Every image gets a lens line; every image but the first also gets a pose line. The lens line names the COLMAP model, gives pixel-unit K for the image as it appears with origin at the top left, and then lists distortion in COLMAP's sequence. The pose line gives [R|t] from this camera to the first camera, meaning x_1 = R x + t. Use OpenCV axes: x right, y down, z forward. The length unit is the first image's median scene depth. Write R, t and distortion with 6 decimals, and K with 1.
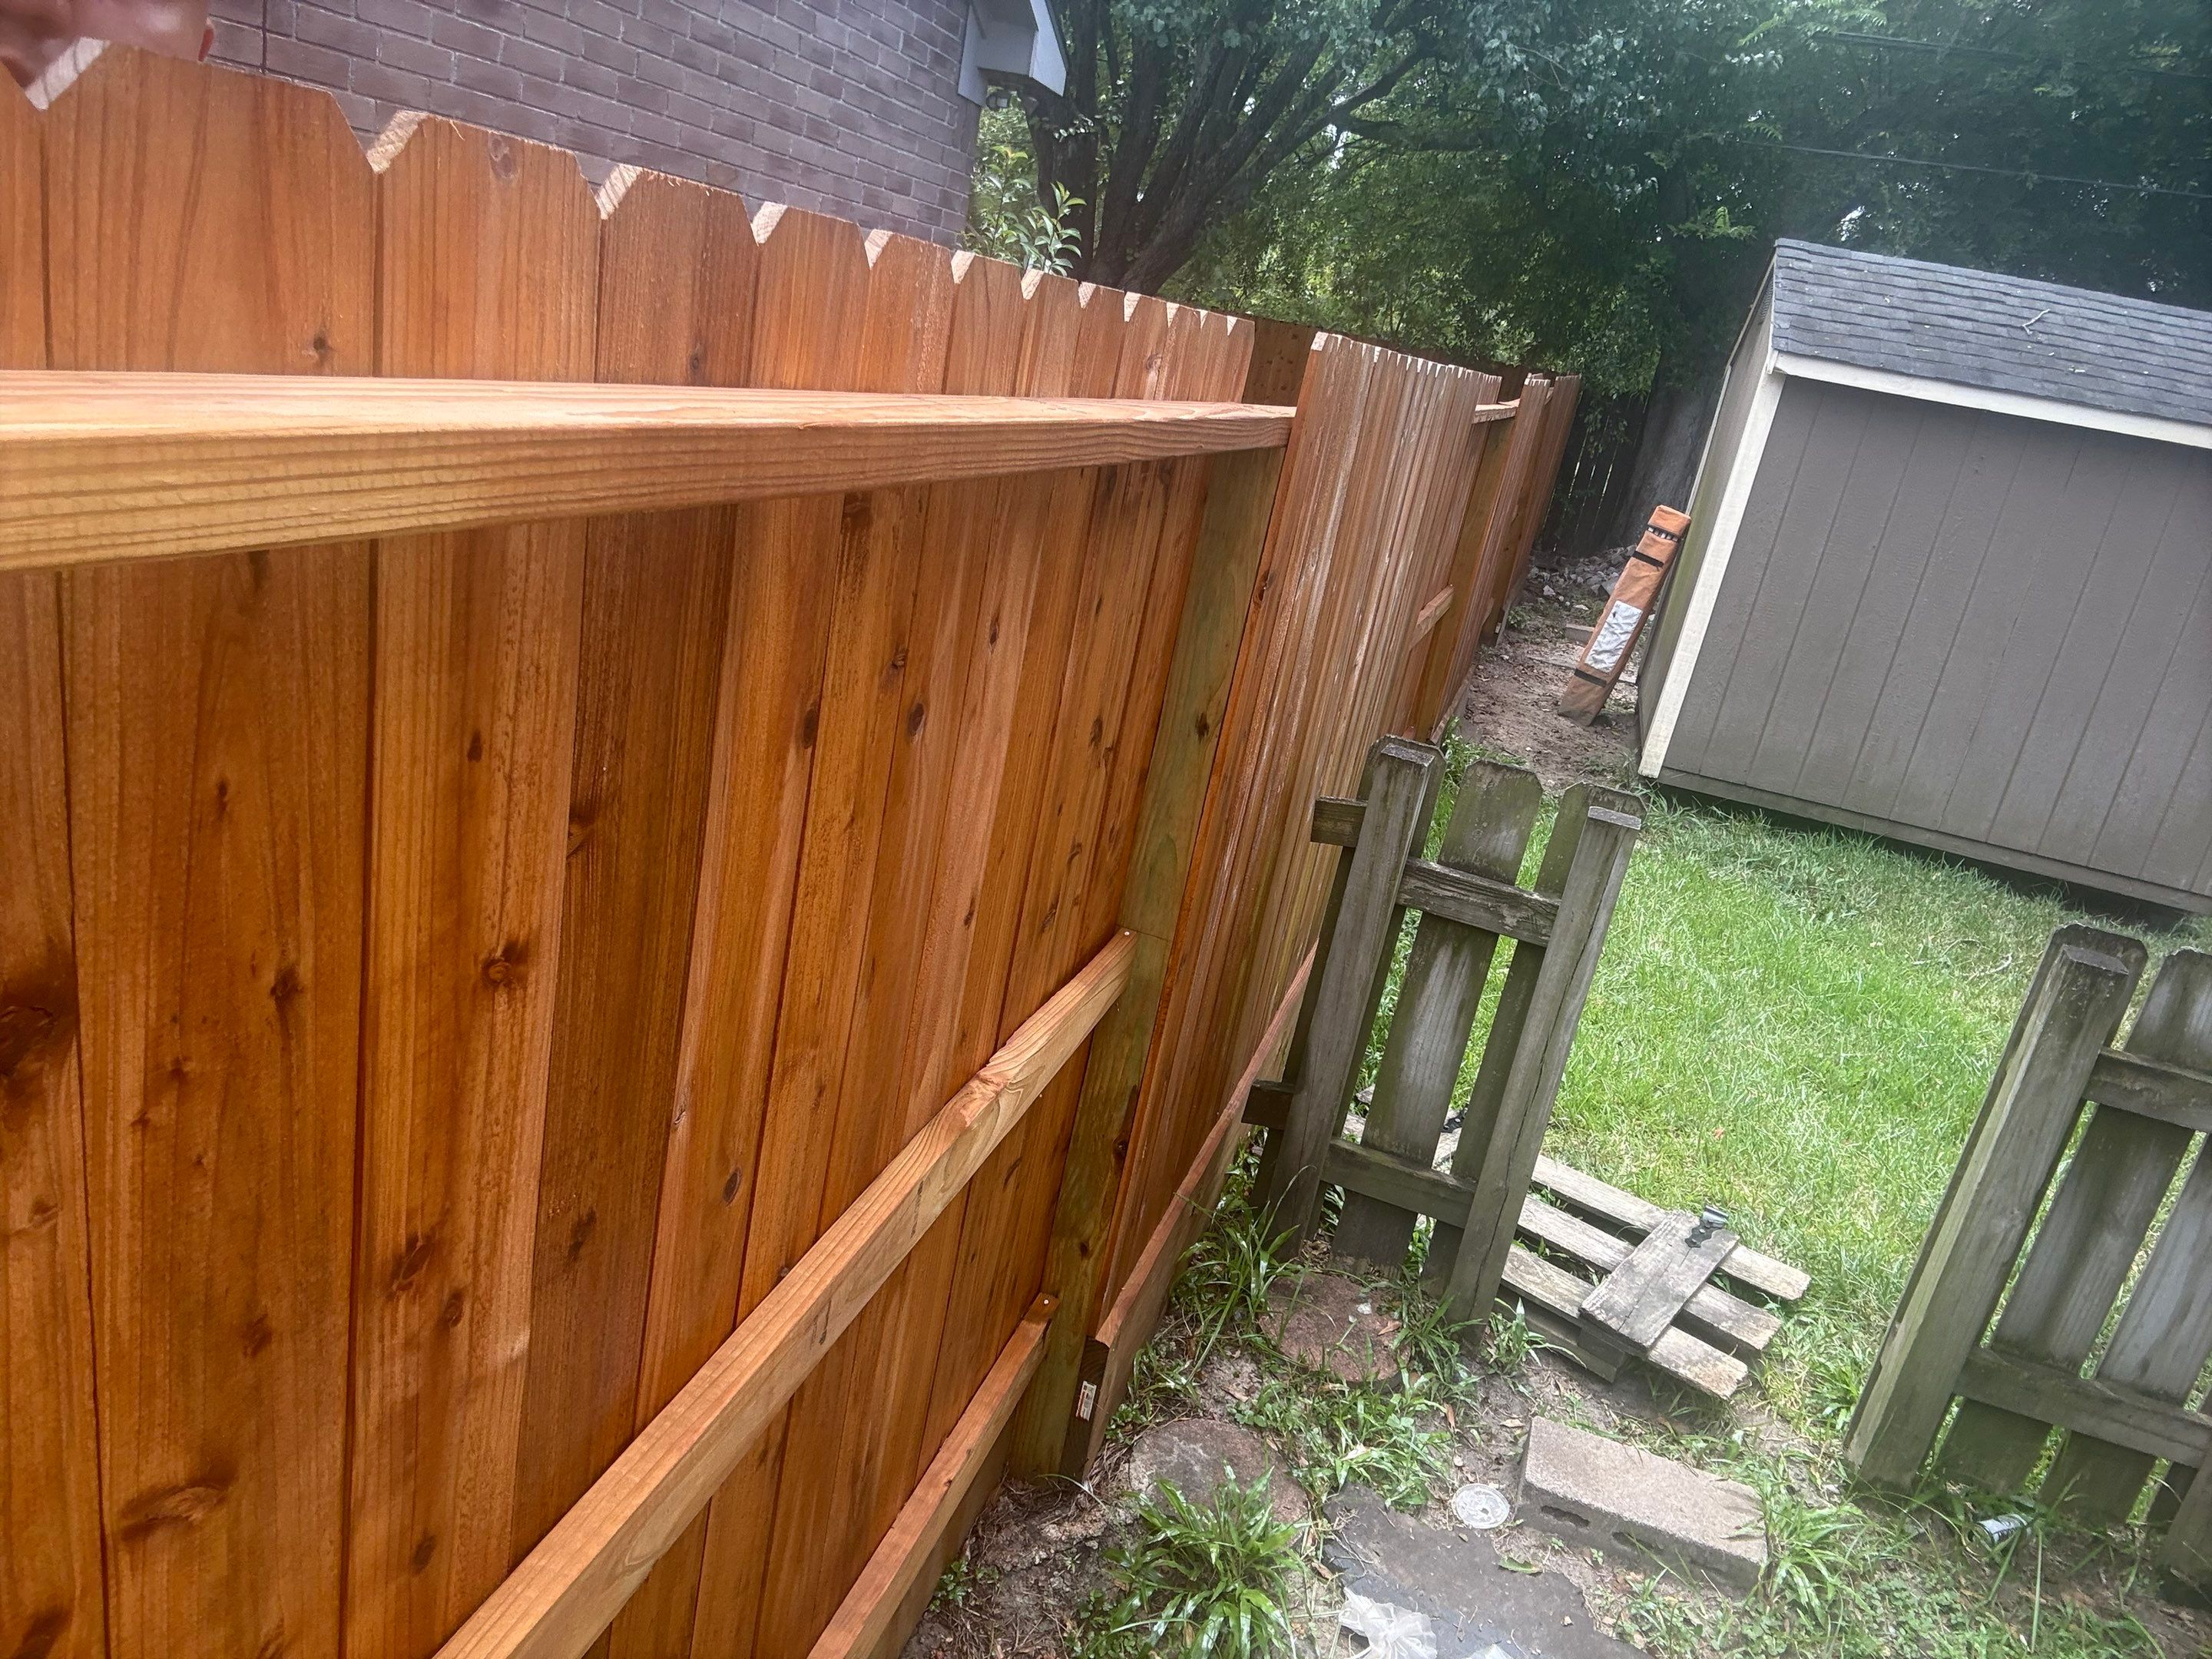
lens RADIAL K [[1490.8, 0, 1106.0], [0, 1490.8, 829.5], [0, 0, 1]] dist [0.090654, -0.160841]
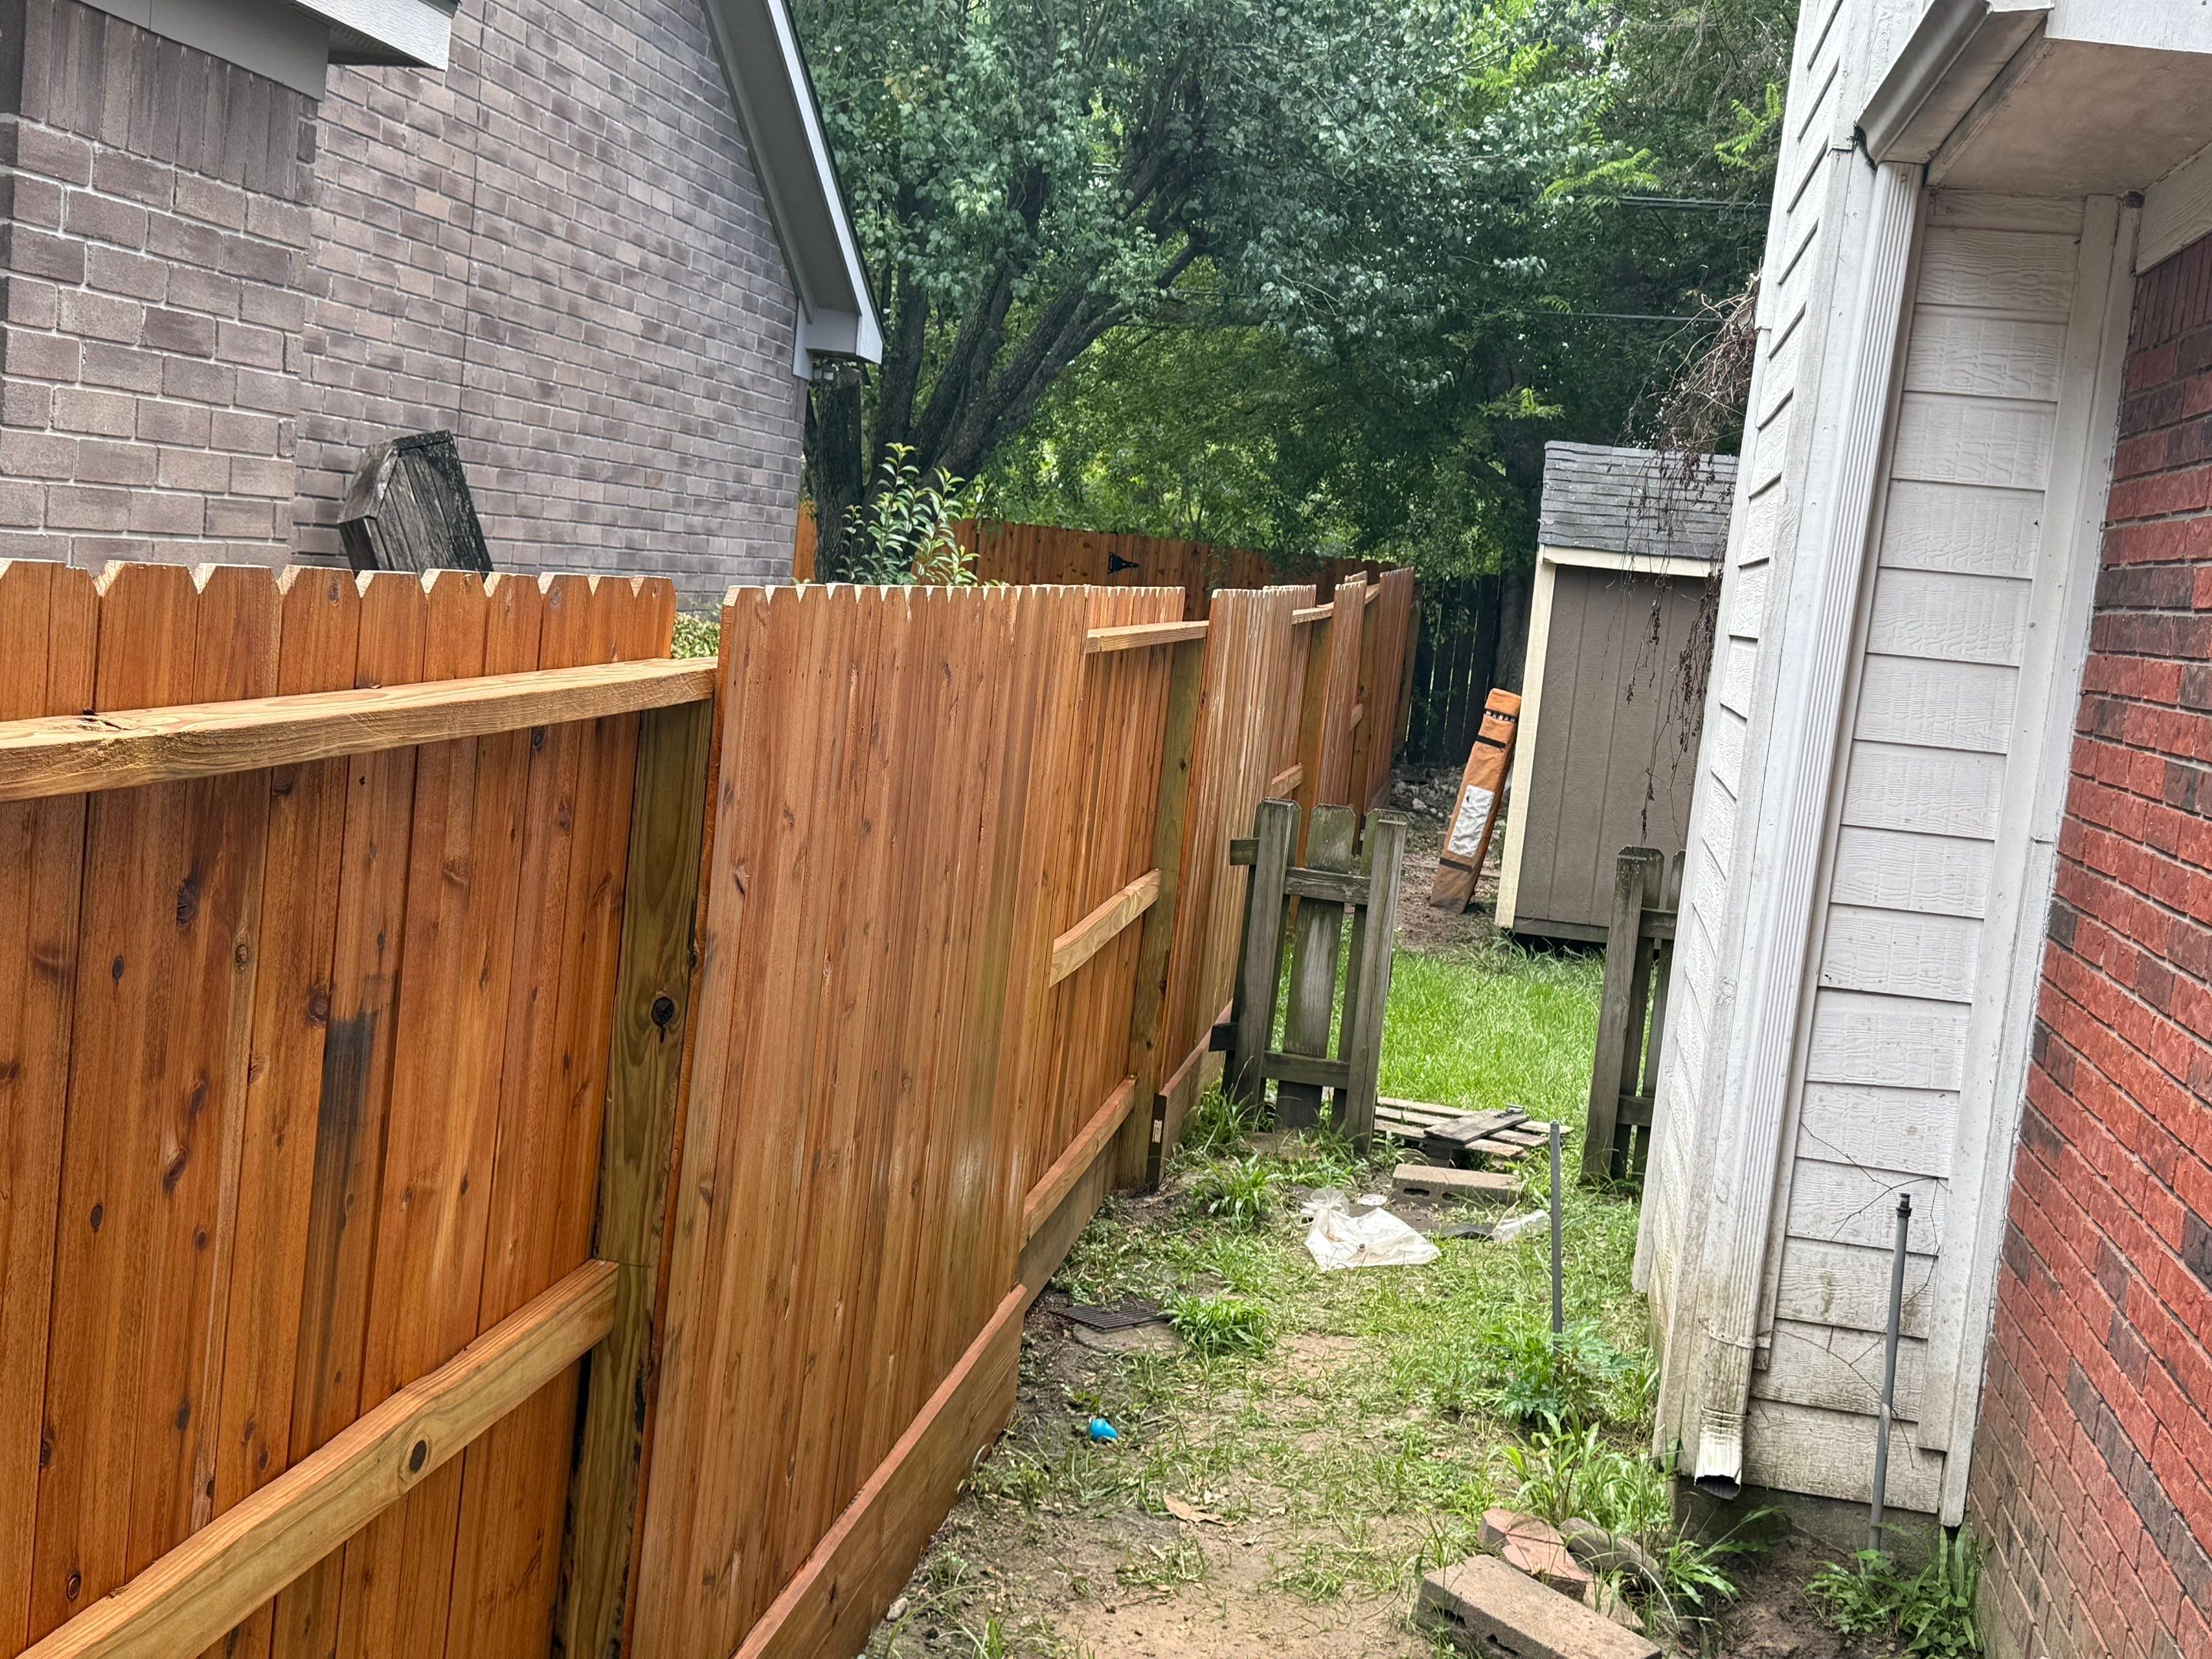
lens RADIAL K [[2706.5, 0, 1106.0], [0, 2706.5, 829.5], [0, 0, 1]] dist [-0.029040, -0.026955]
pose [[0.984998, -0.095267, 0.143883, -0.204602], [0.122447, 0.973378, -0.193757, 0.254144], [-0.121594, 0.208469, 0.970441, -0.917483]]
